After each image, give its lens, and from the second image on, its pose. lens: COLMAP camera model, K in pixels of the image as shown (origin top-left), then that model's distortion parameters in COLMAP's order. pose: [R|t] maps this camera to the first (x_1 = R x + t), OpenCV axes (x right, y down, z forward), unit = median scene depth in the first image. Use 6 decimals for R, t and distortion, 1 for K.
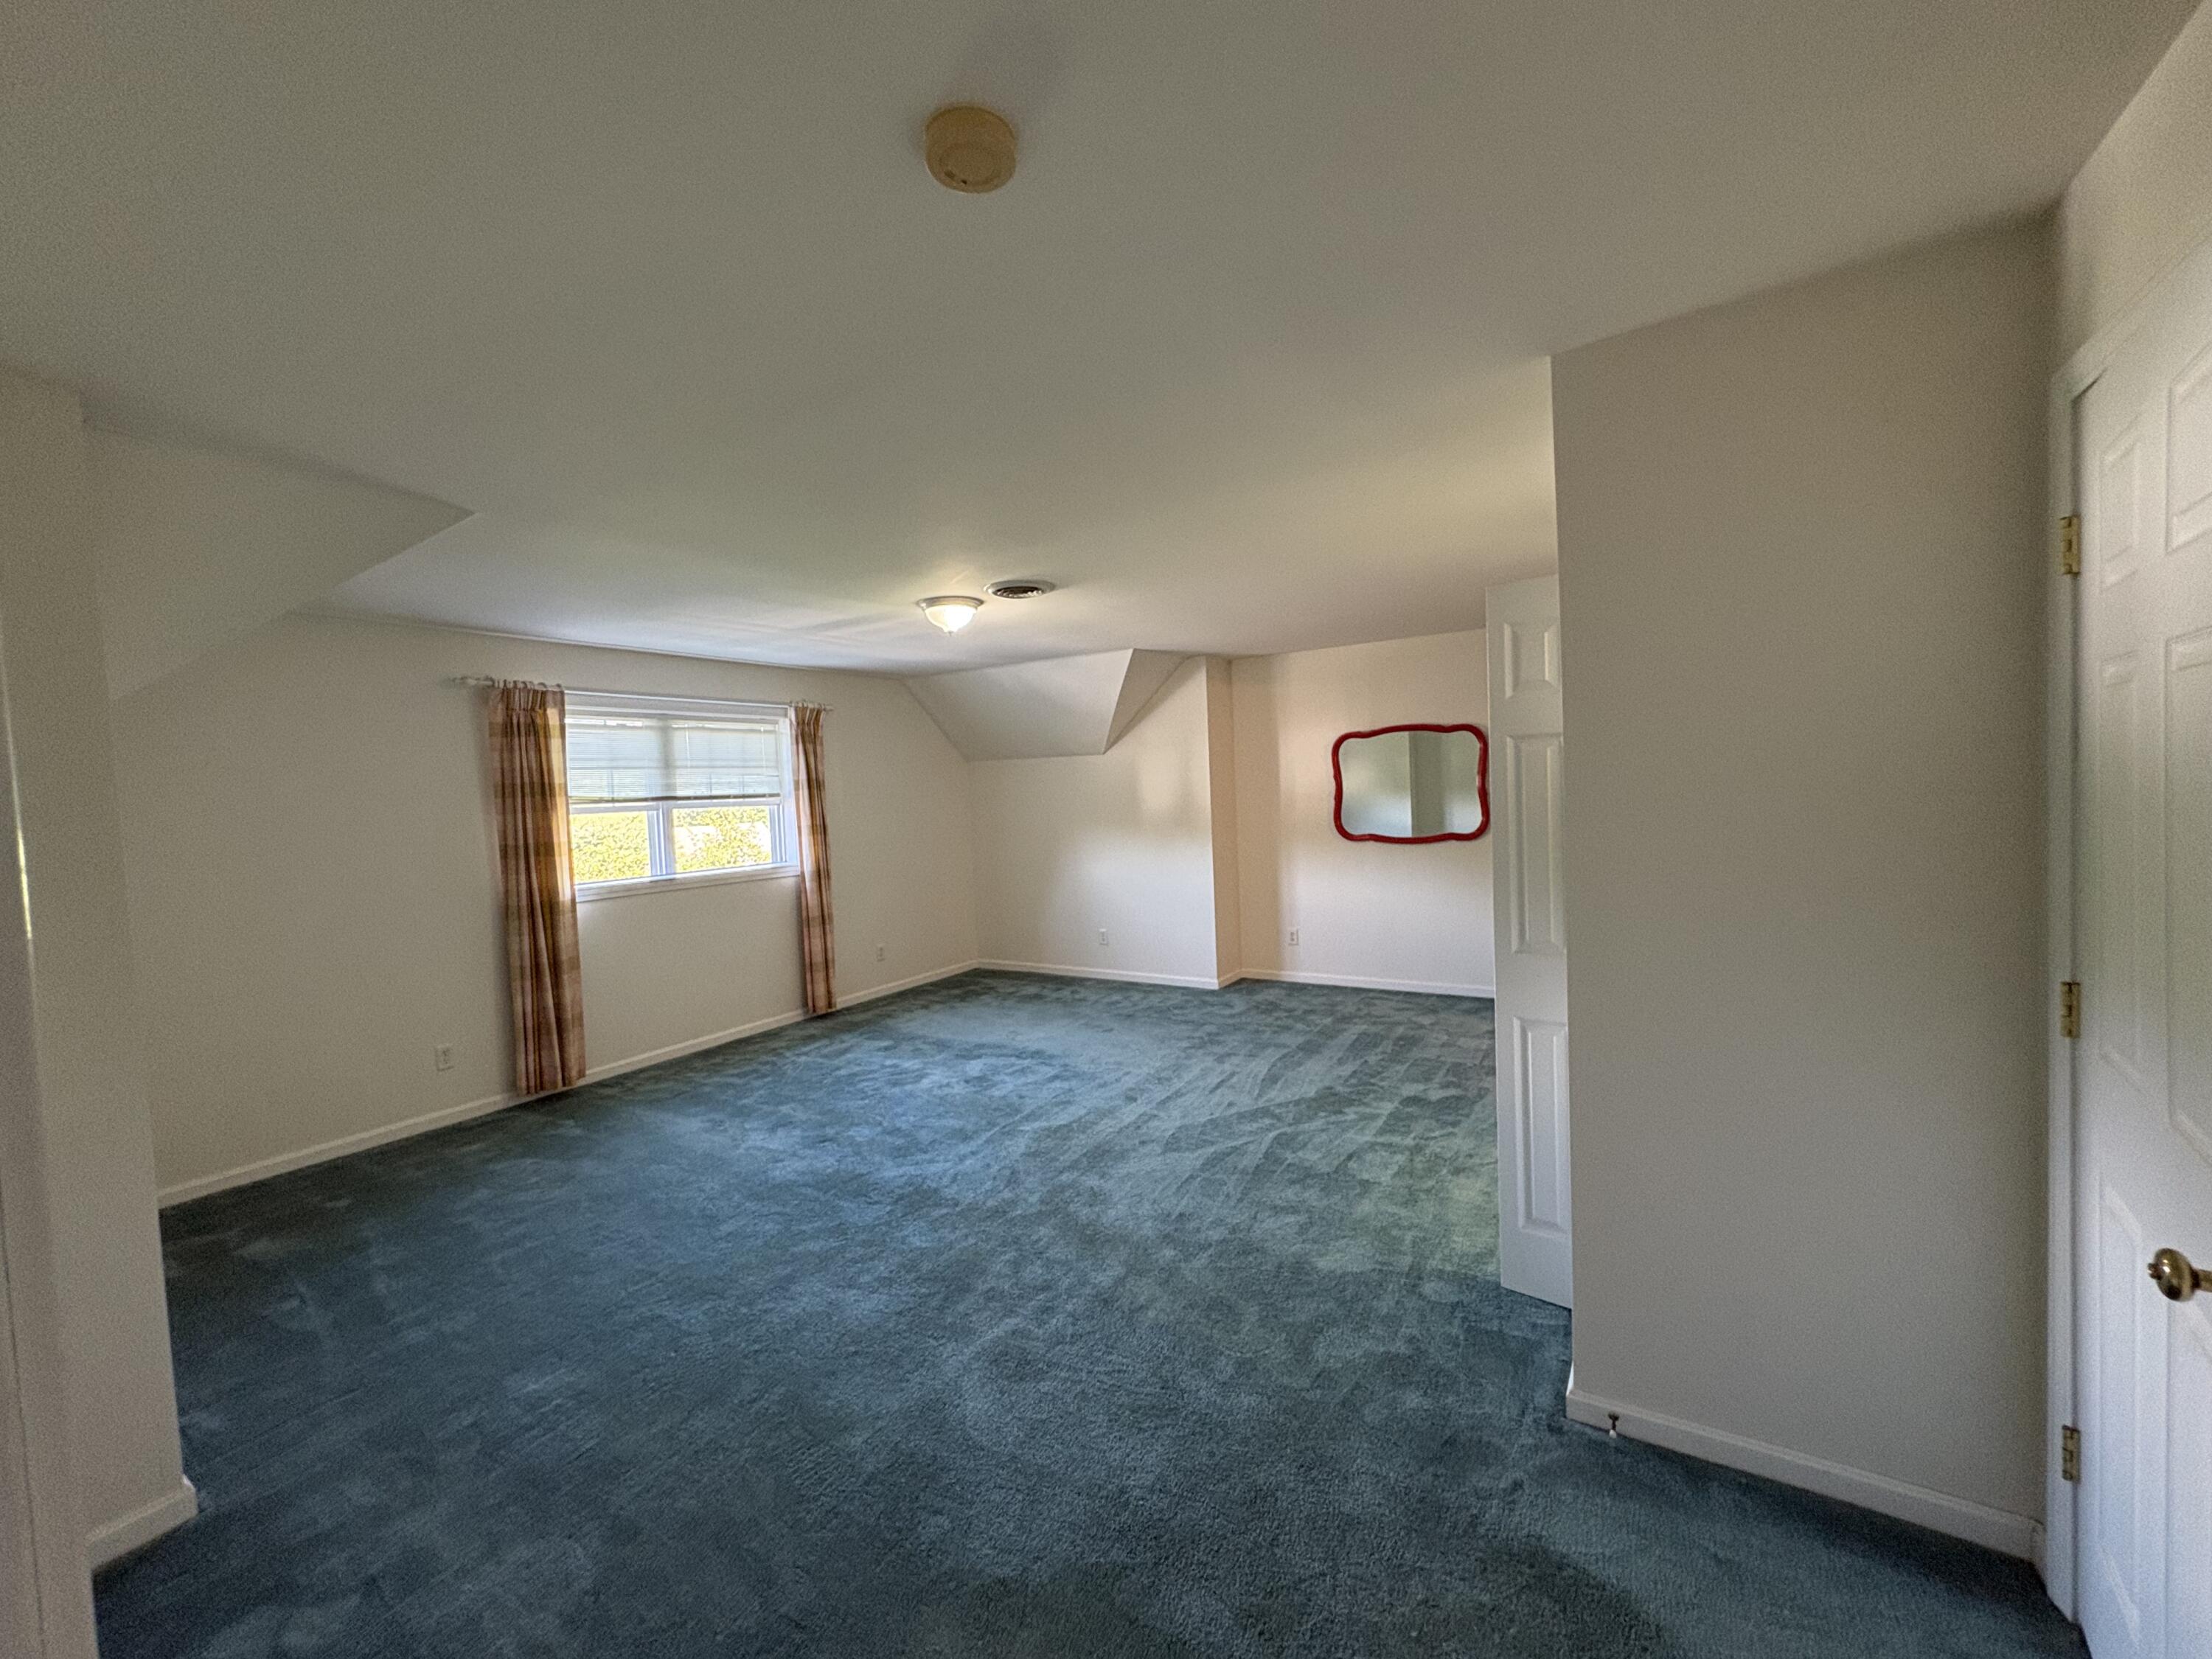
lens RADIAL K [[884.2, 0, 1103.6], [0, 884.2, 827.3], [0, 0, 1]] dist [-0.000395, 0.000397]
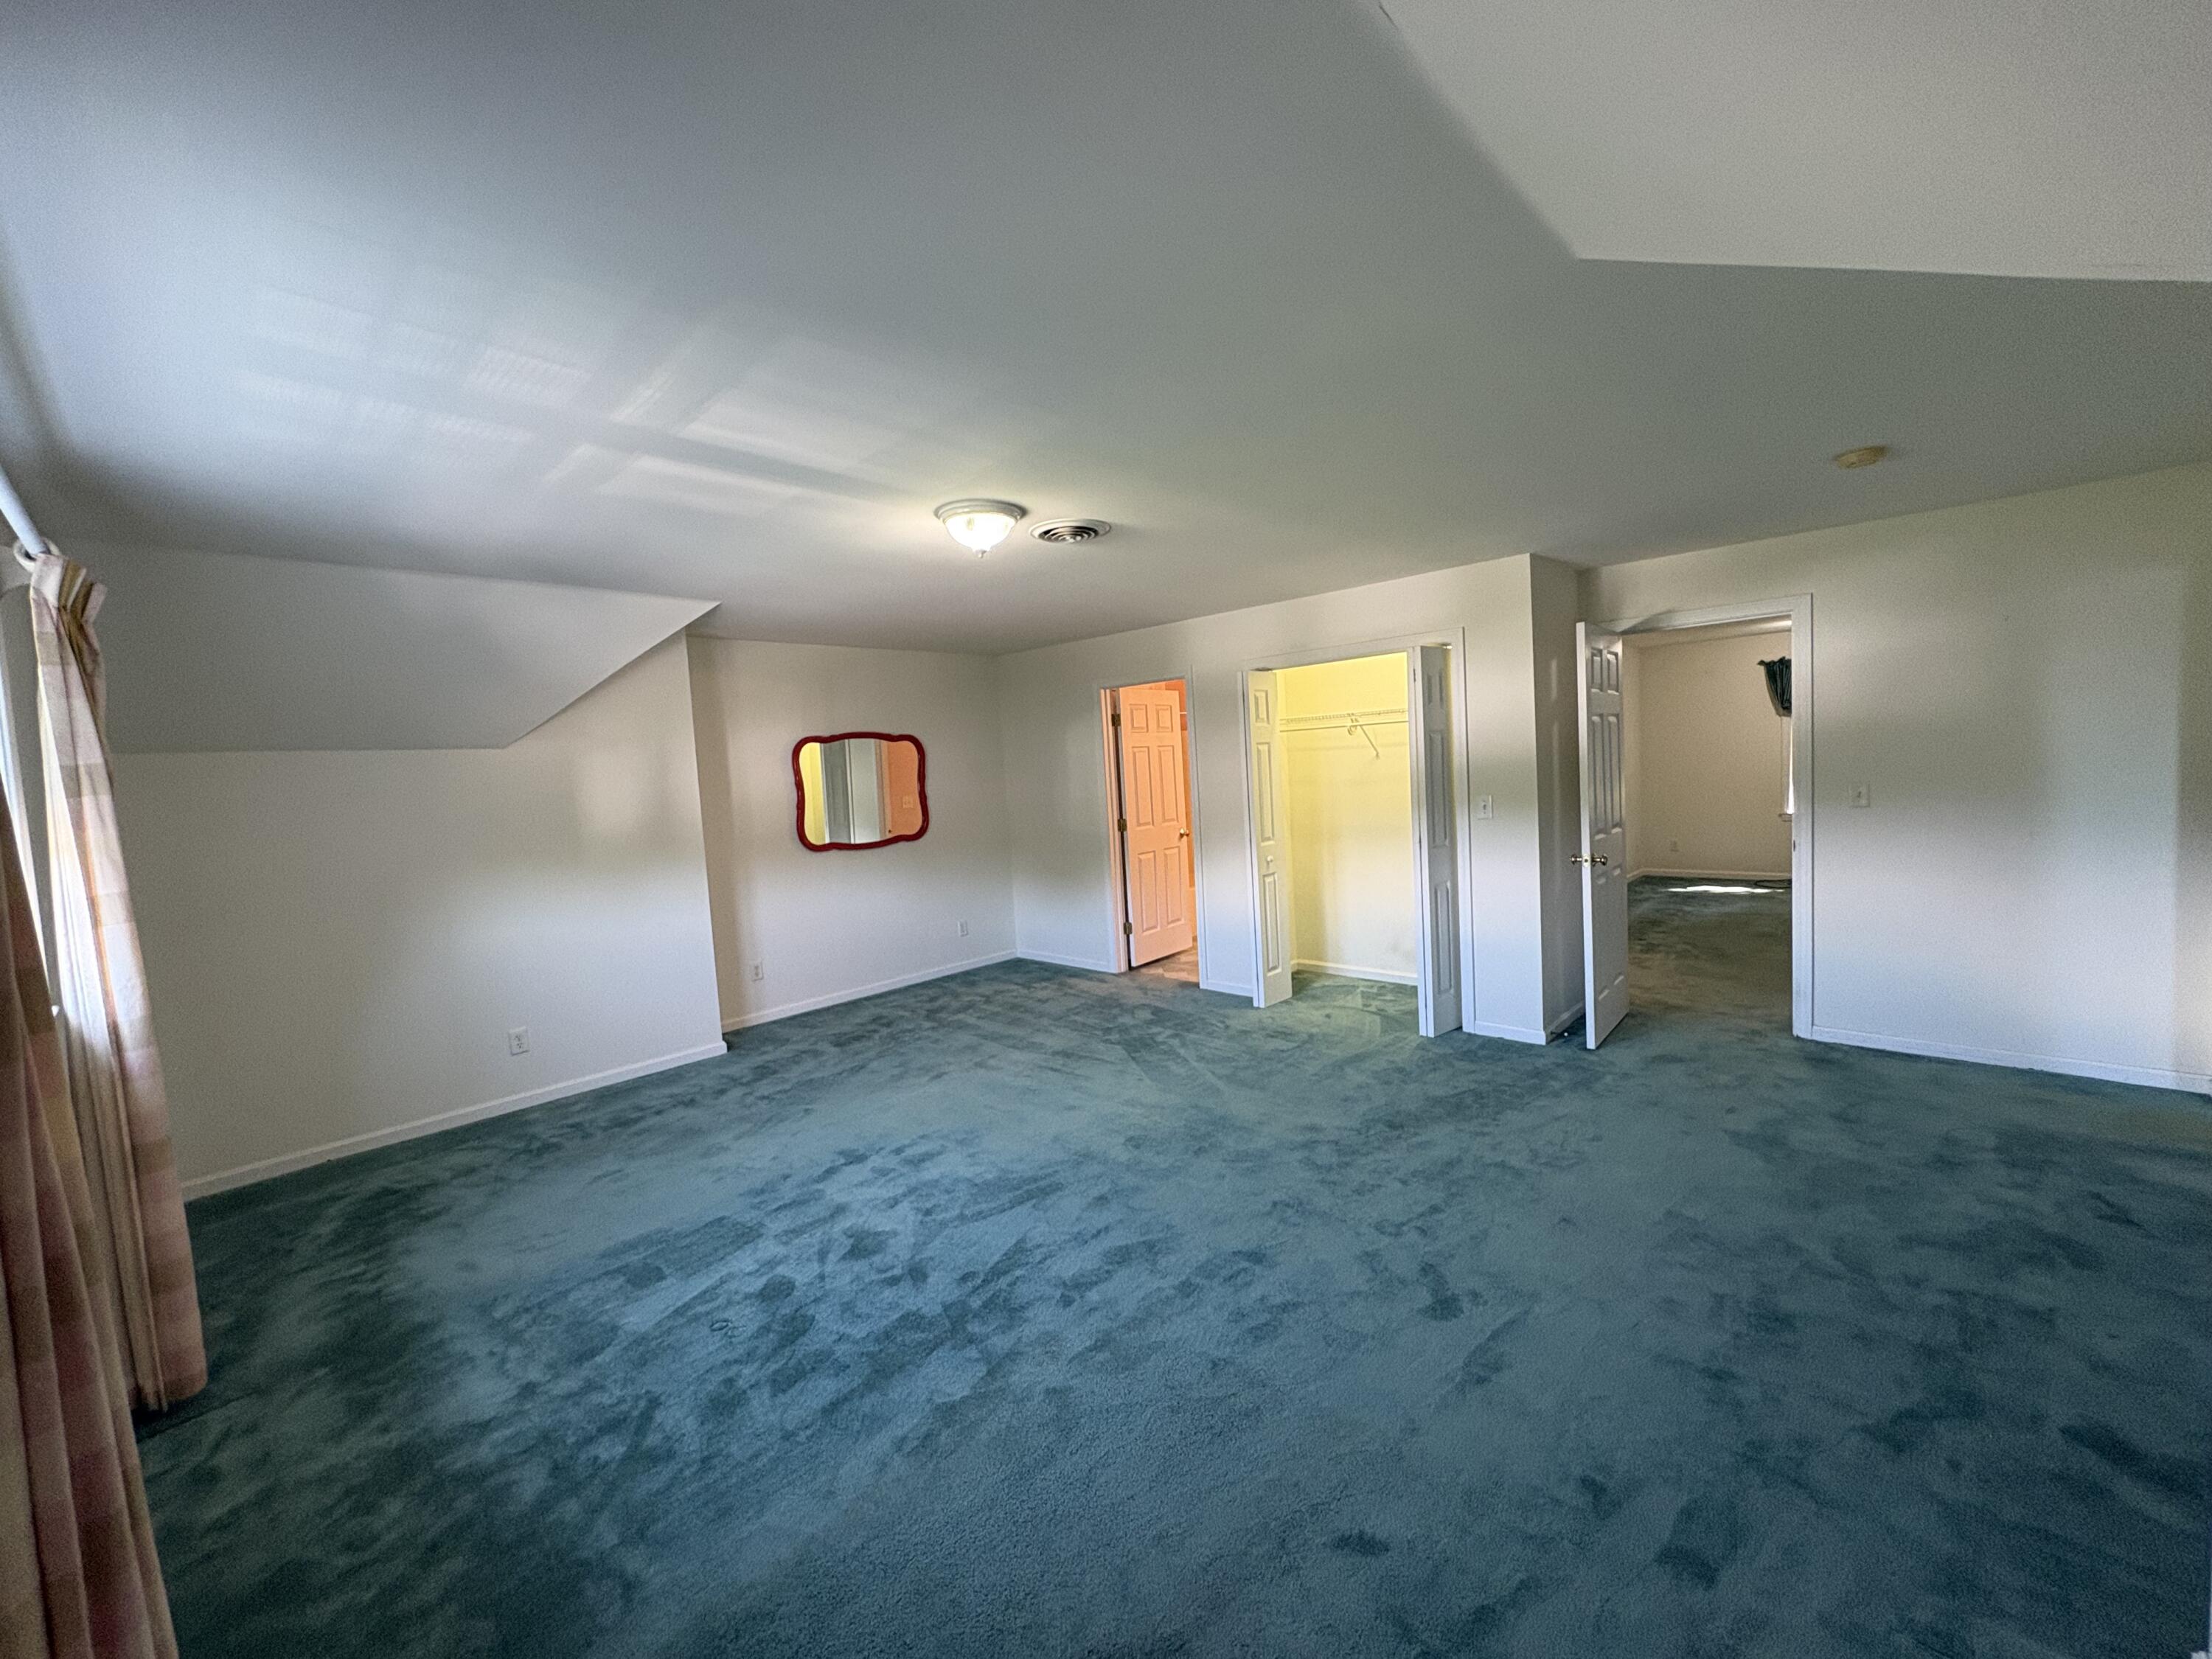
lens RADIAL K [[884.2, 0, 1103.6], [0, 884.2, 827.3], [0, 0, 1]] dist [-0.000395, 0.000397]
pose [[0.193872, -0.033711, 0.980447, -0.694715], [0.090057, 0.995801, 0.016431, 0.001782], [-0.976885, 0.085111, 0.196094, 0.613985]]
